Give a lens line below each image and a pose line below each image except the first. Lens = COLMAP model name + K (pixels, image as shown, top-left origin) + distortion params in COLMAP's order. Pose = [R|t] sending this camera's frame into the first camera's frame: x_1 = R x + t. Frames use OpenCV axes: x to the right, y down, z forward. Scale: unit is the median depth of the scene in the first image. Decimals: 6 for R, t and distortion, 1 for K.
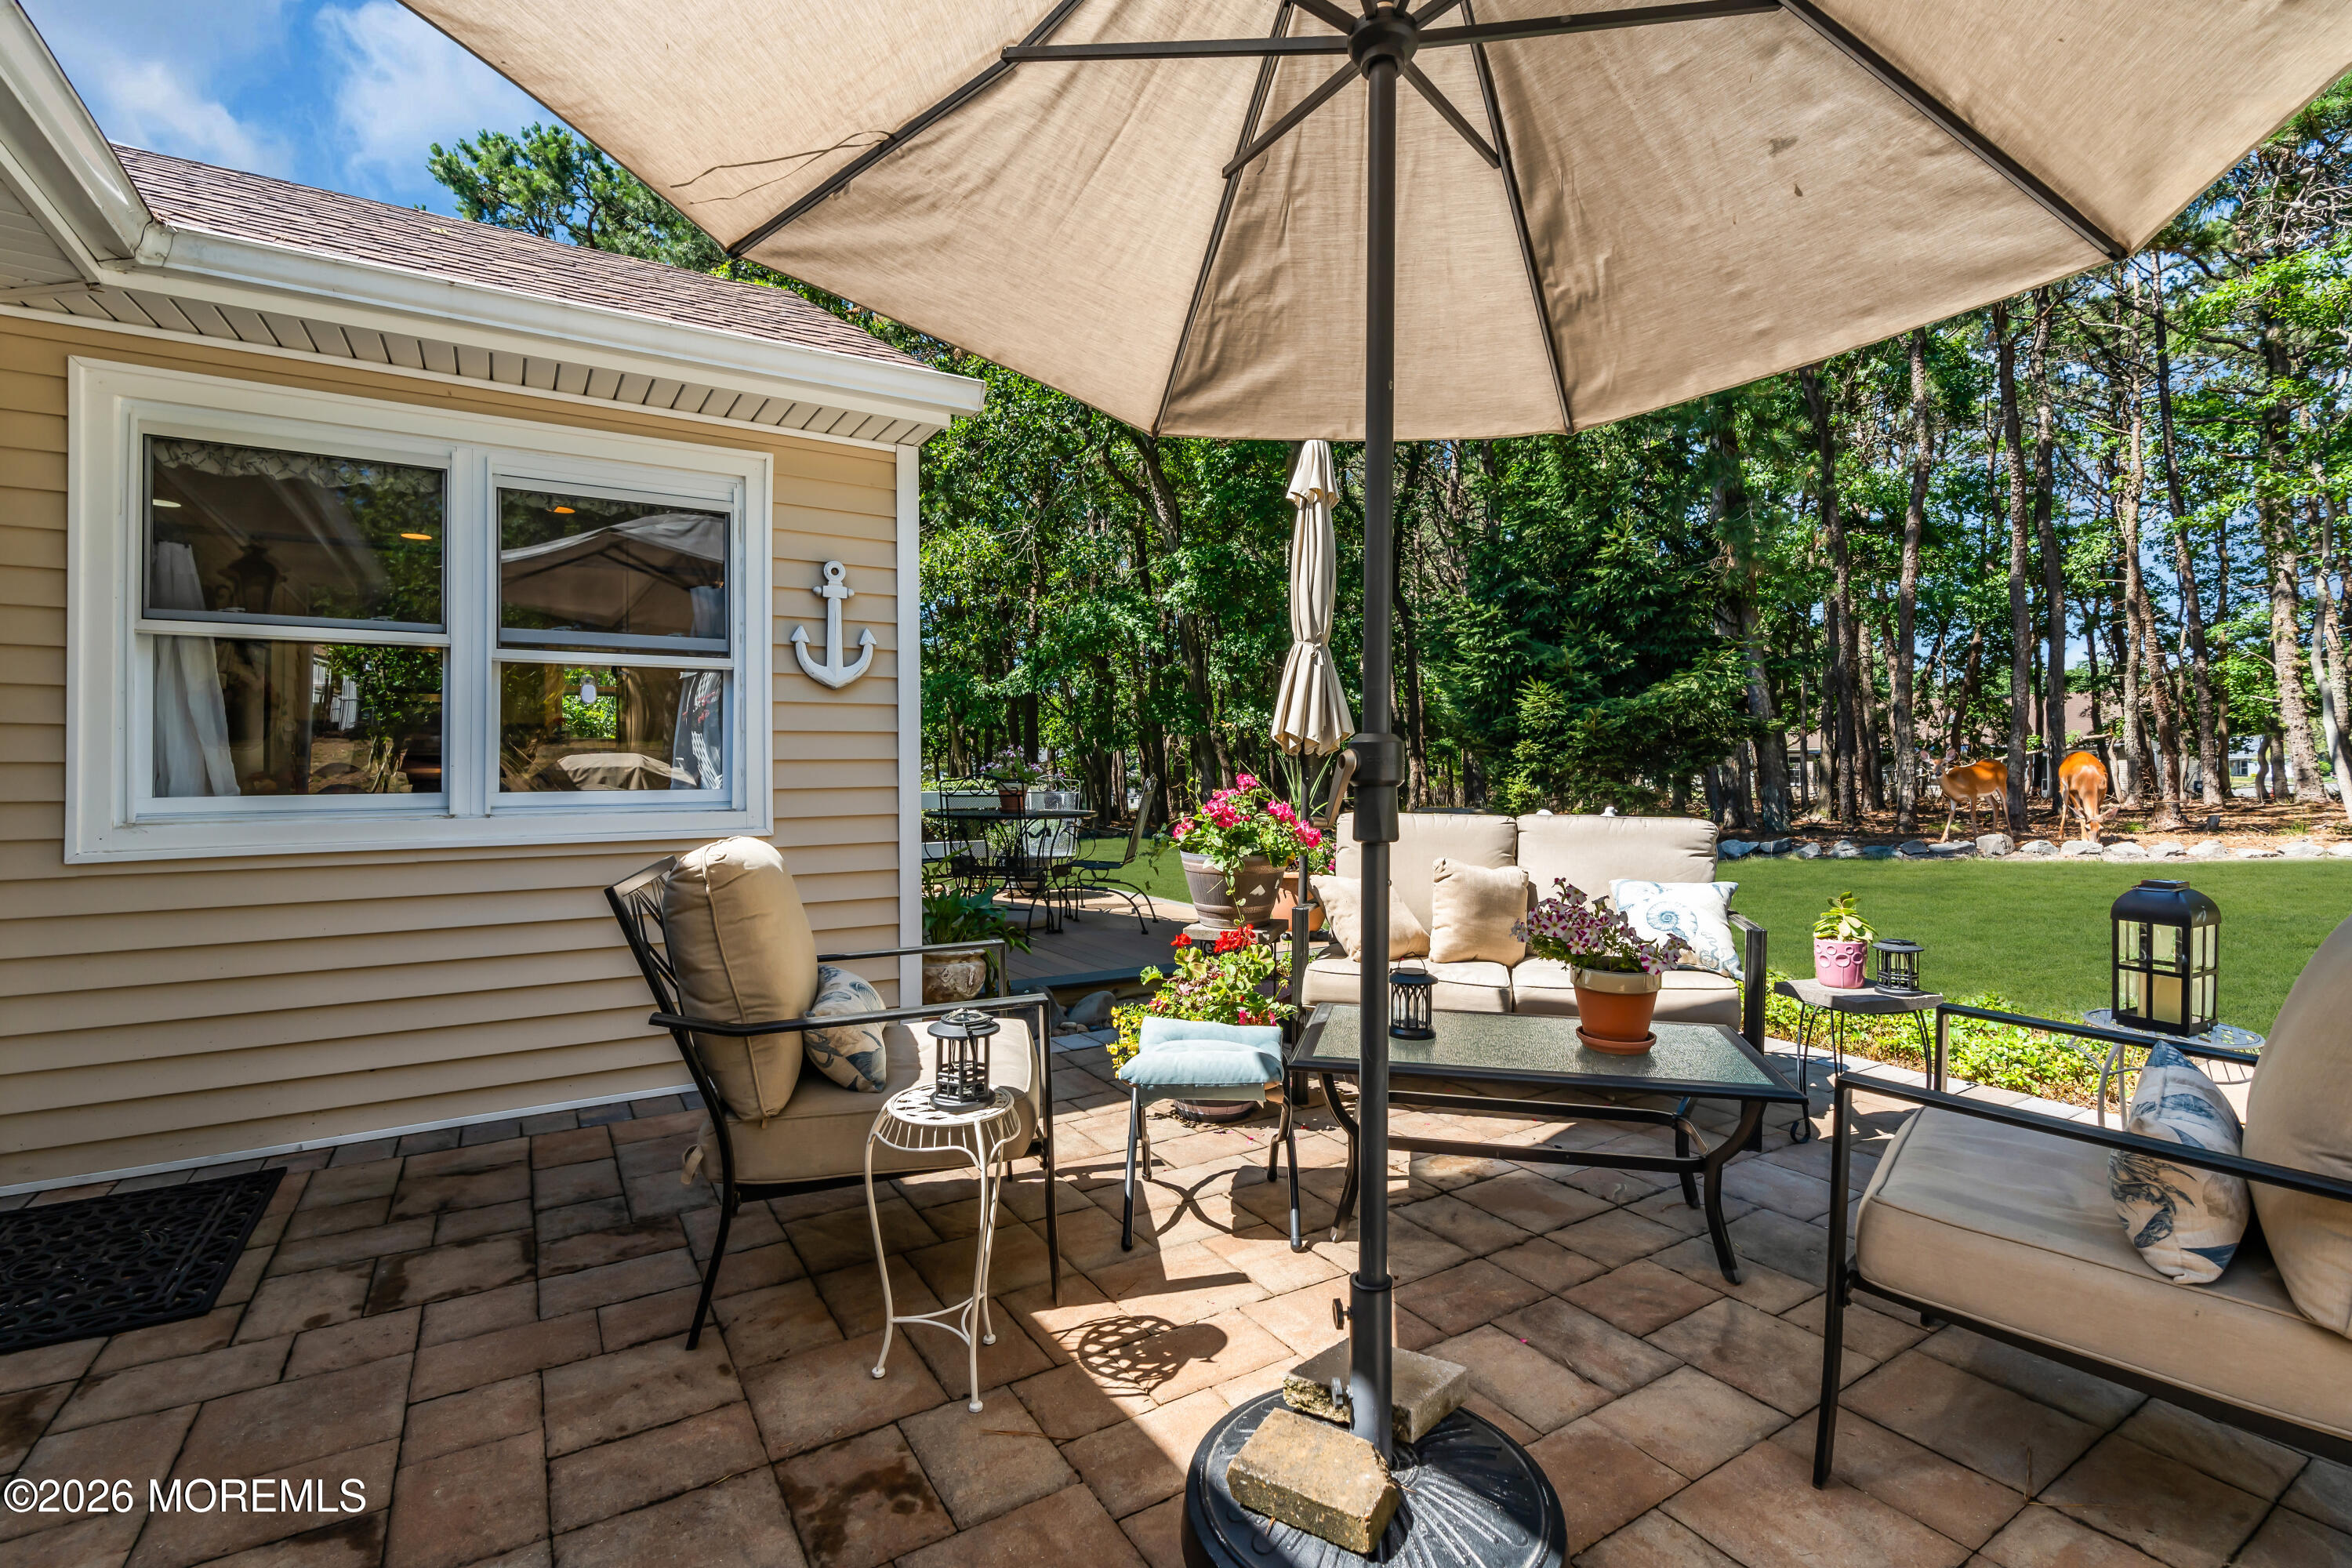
lens RADIAL K [[1059.0, 0, 1180.2], [0, 1059.0, 774.9], [0, 0, 1]] dist [-0.013015, 0.002327]
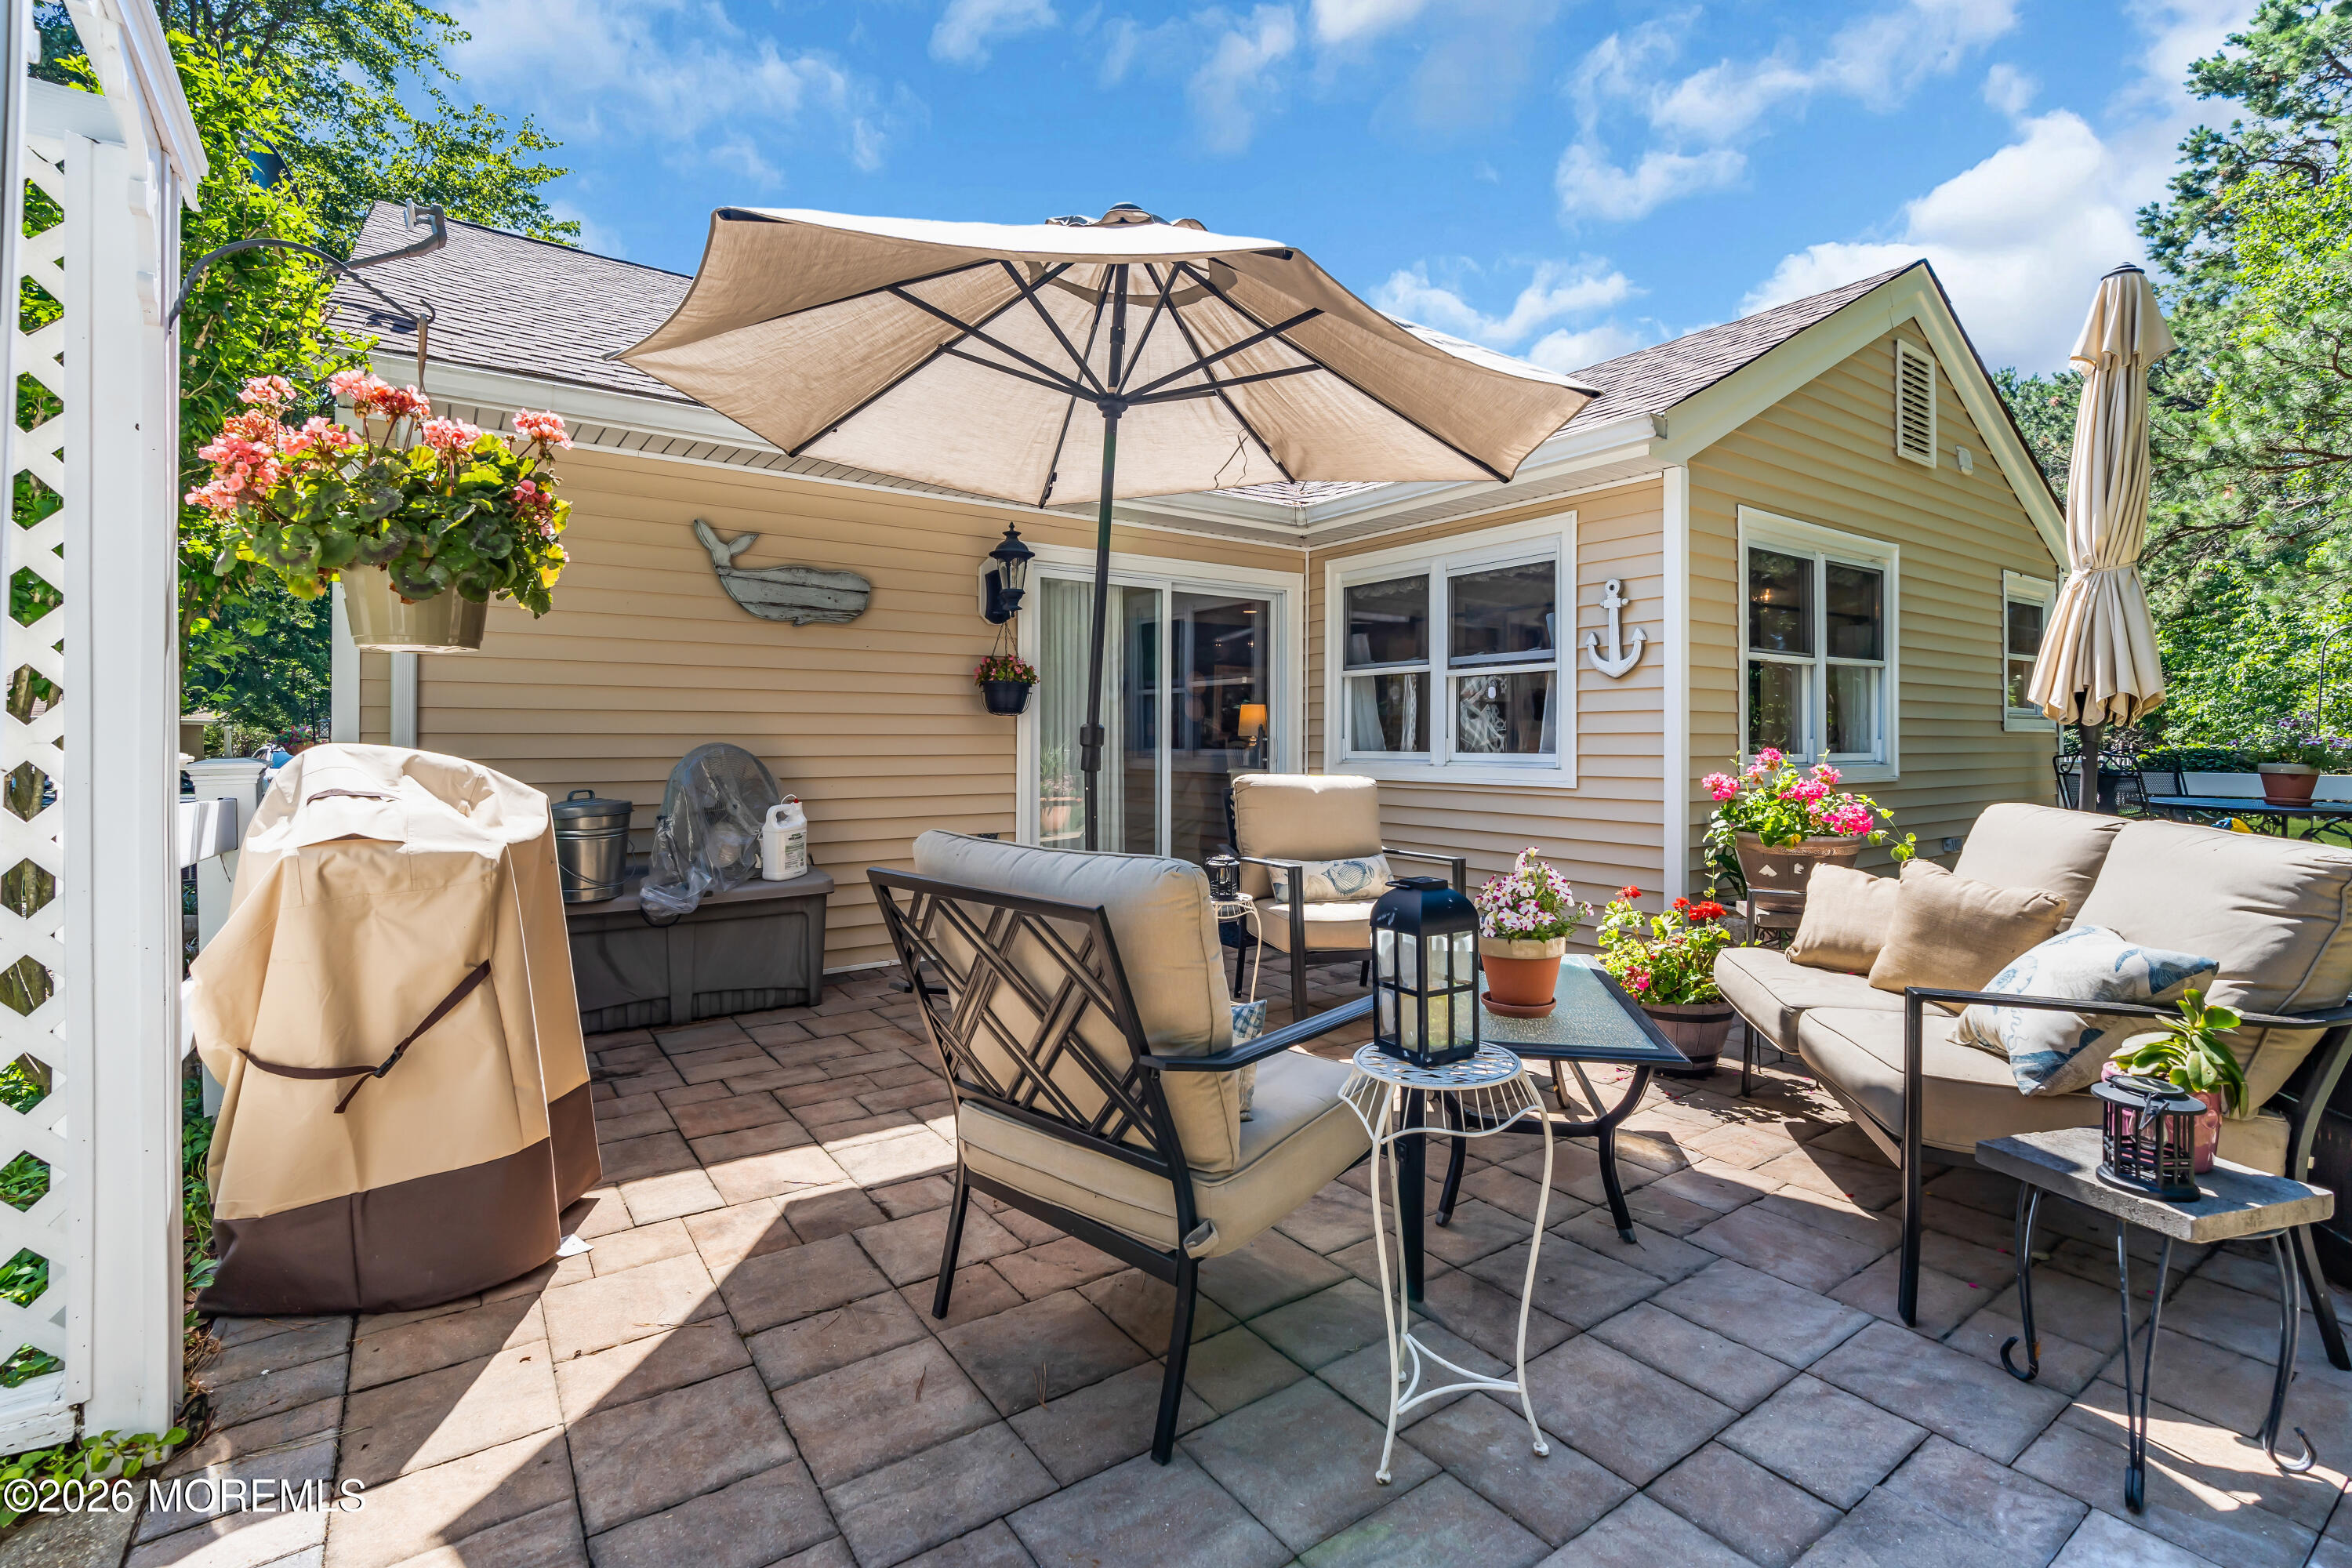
lens RADIAL K [[1059.0, 0, 1171.1], [0, 1059.0, 736.3], [0, 0, 1]] dist [-0.013015, 0.002327]
pose [[0.028188, 0.000645, -0.999602, 0.817003], [-0.014415, 0.999896, 0.000238, -0.003506], [0.999499, 0.014403, 0.028195, 0.372943]]
